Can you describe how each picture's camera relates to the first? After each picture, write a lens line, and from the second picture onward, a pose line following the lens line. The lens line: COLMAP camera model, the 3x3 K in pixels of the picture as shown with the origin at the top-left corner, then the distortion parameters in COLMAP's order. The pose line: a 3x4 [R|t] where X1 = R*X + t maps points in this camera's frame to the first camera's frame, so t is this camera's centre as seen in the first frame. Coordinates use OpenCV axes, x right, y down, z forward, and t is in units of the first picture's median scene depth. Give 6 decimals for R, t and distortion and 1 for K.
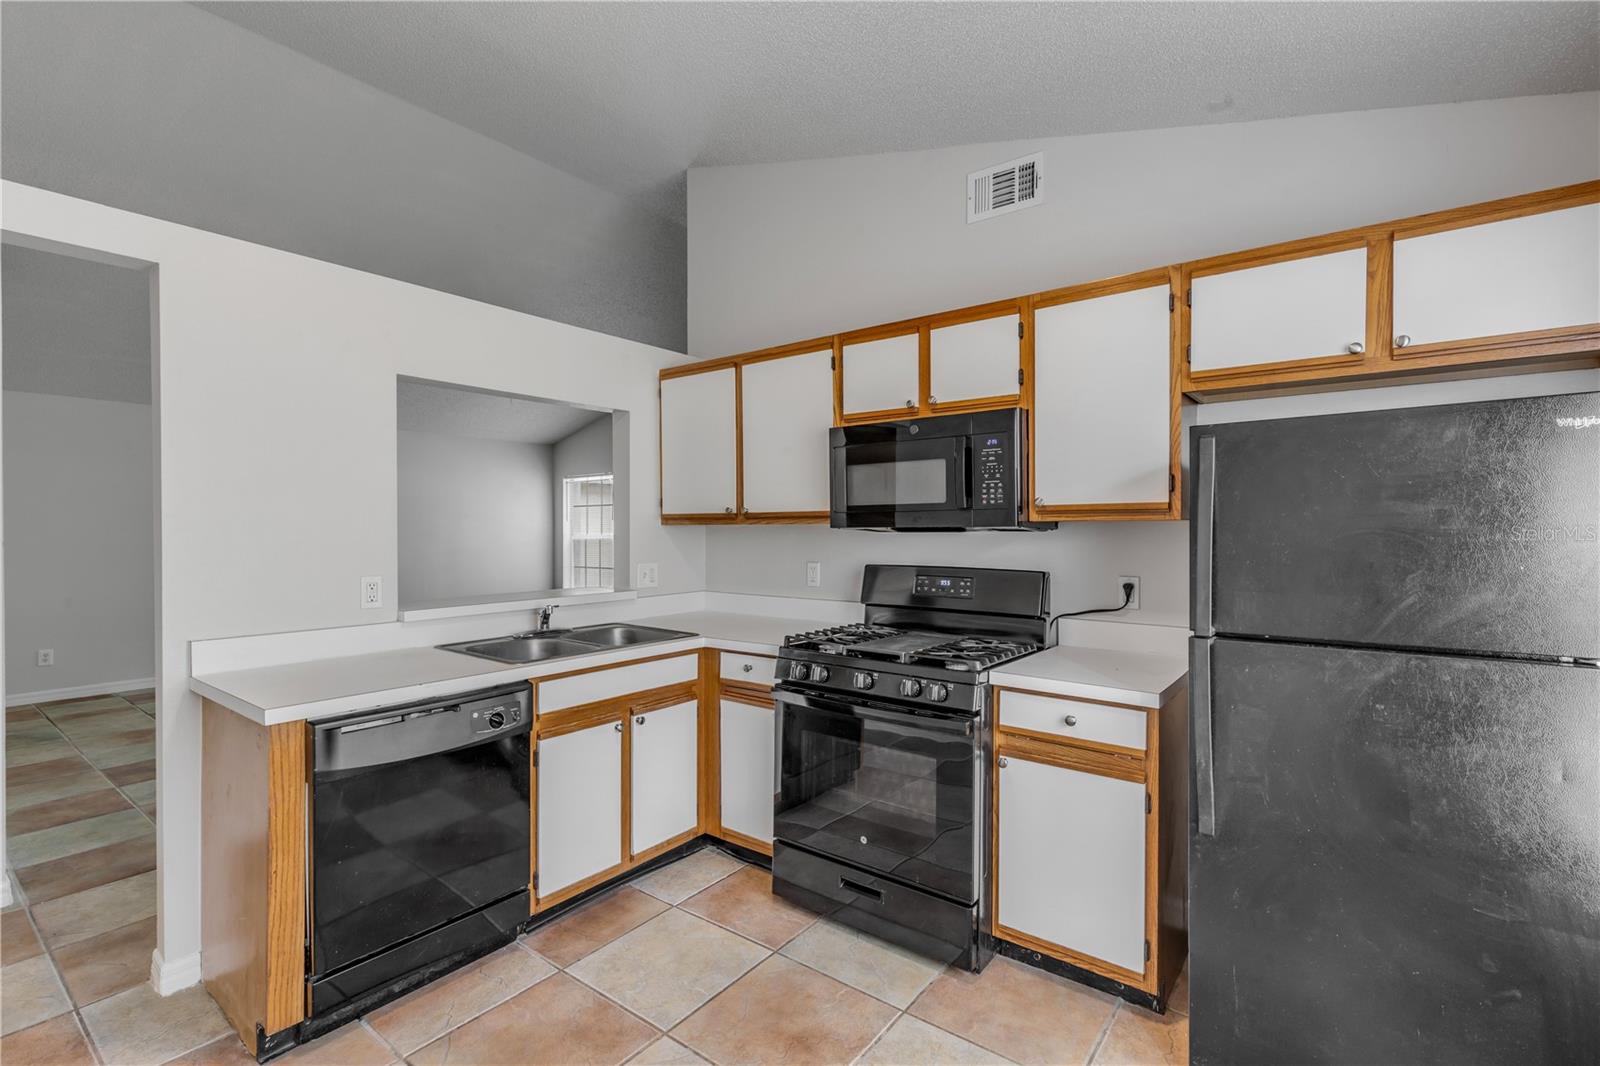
lens RADIAL K [[760.4, 0, 857.7], [0, 760.4, 533.2], [0, 0, 1]] dist [0.004189, -0.000838]
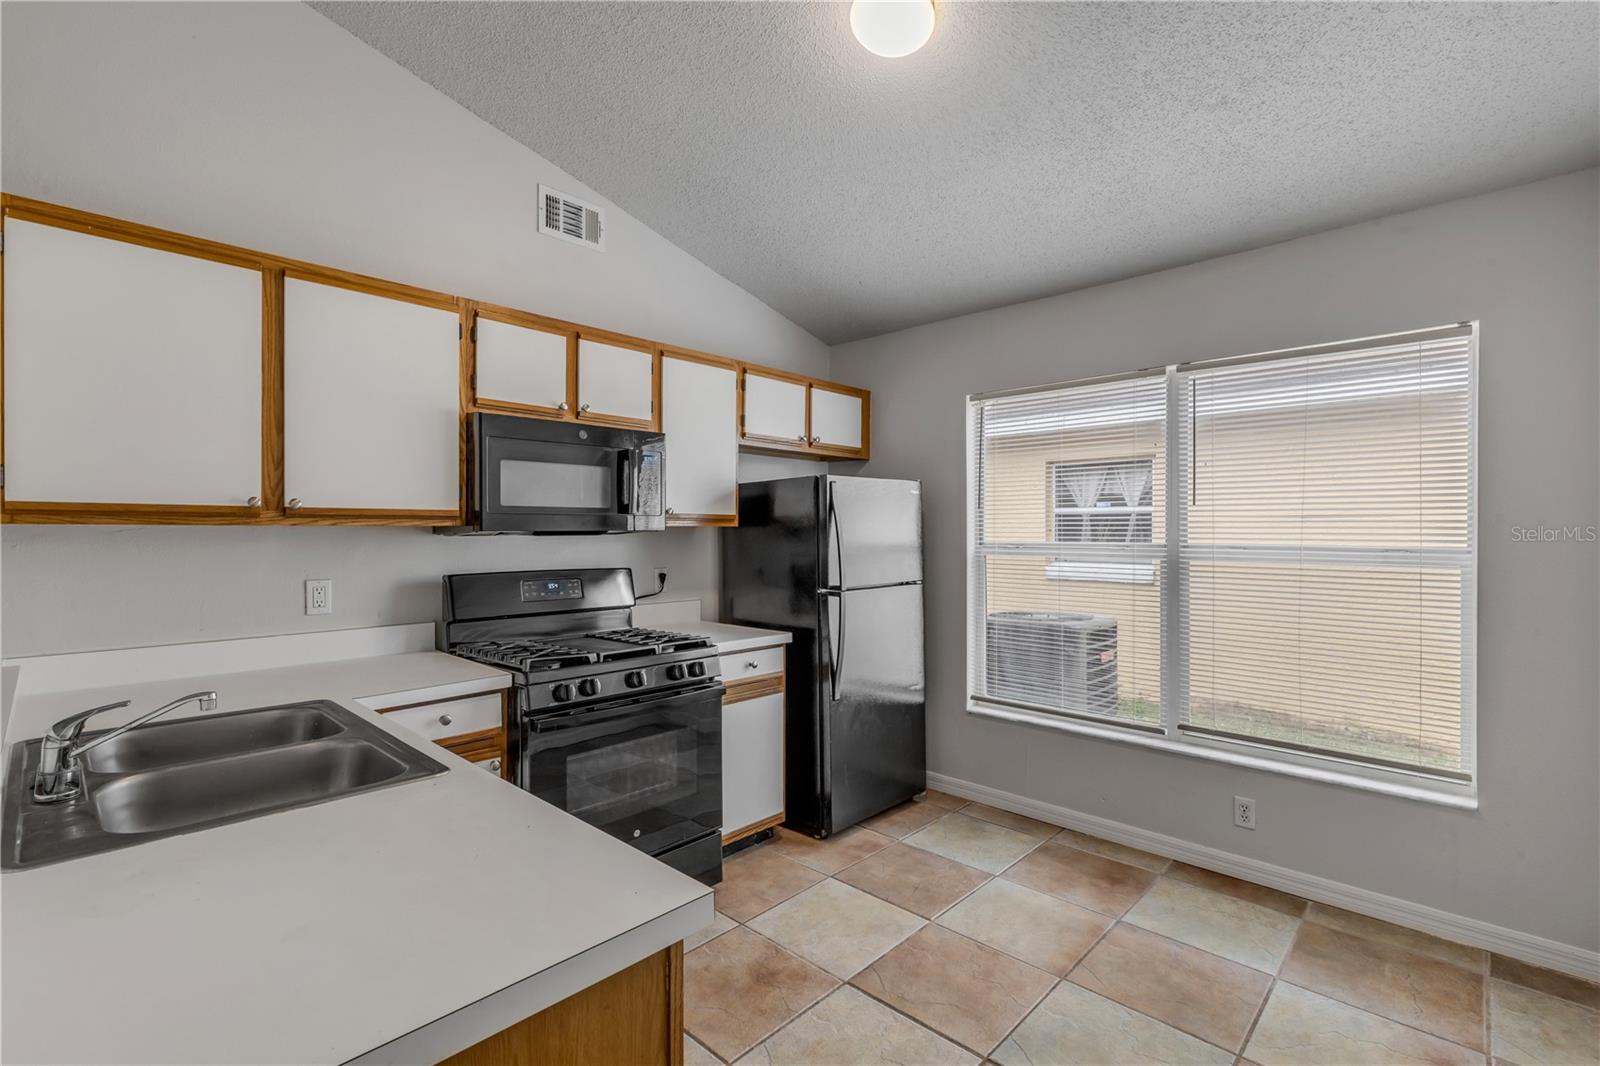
lens RADIAL K [[717.9, 0, 800.0], [0, 717.9, 533.0], [0, 0, 1]] dist [0.003025, 0.000233]
pose [[0.105764, -0.000176, 0.994391, -0.840277], [0.006850, 0.999976, -0.000551, -0.002207], [-0.994368, 0.006870, 0.105762, 0.604207]]
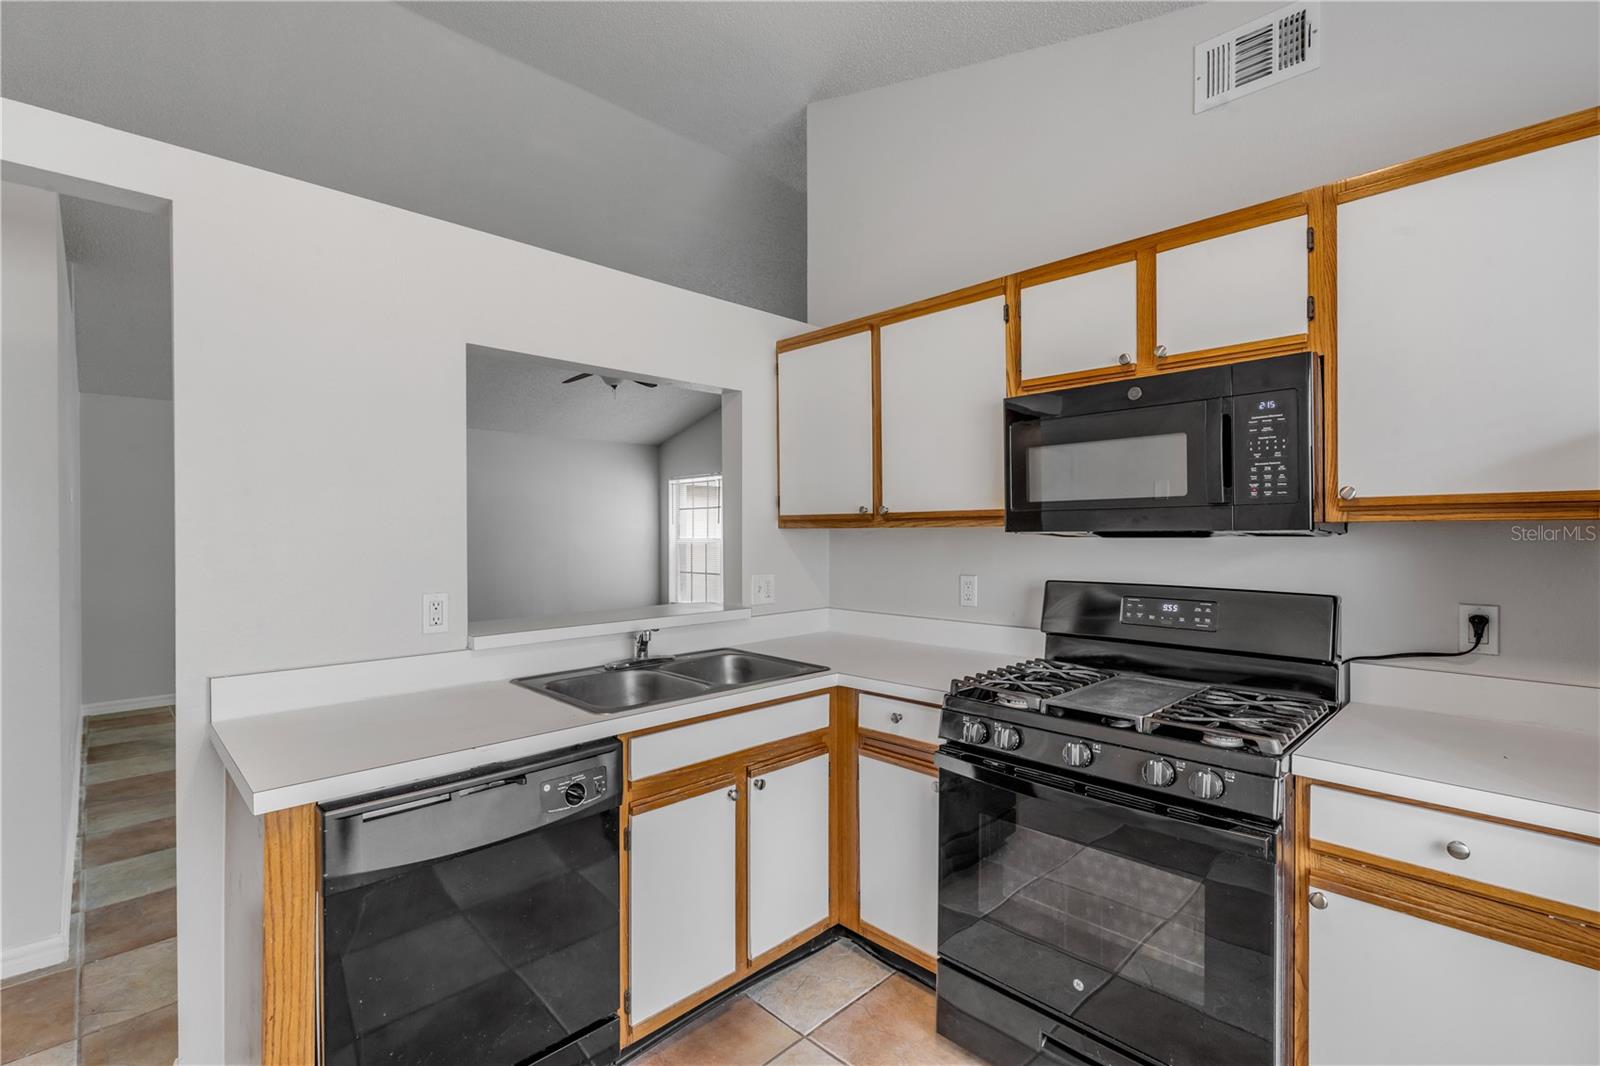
lens RADIAL K [[743.4, 0, 845.3], [0, 743.4, 532.7], [0, 0, 1]] dist [-0.001784, -0.000012]
pose [[0.990259, -0.001774, -0.139227, -0.096451], [0.001277, 0.999993, -0.003655, -0.004046], [0.139232, 0.003441, 0.990254, 0.273140]]
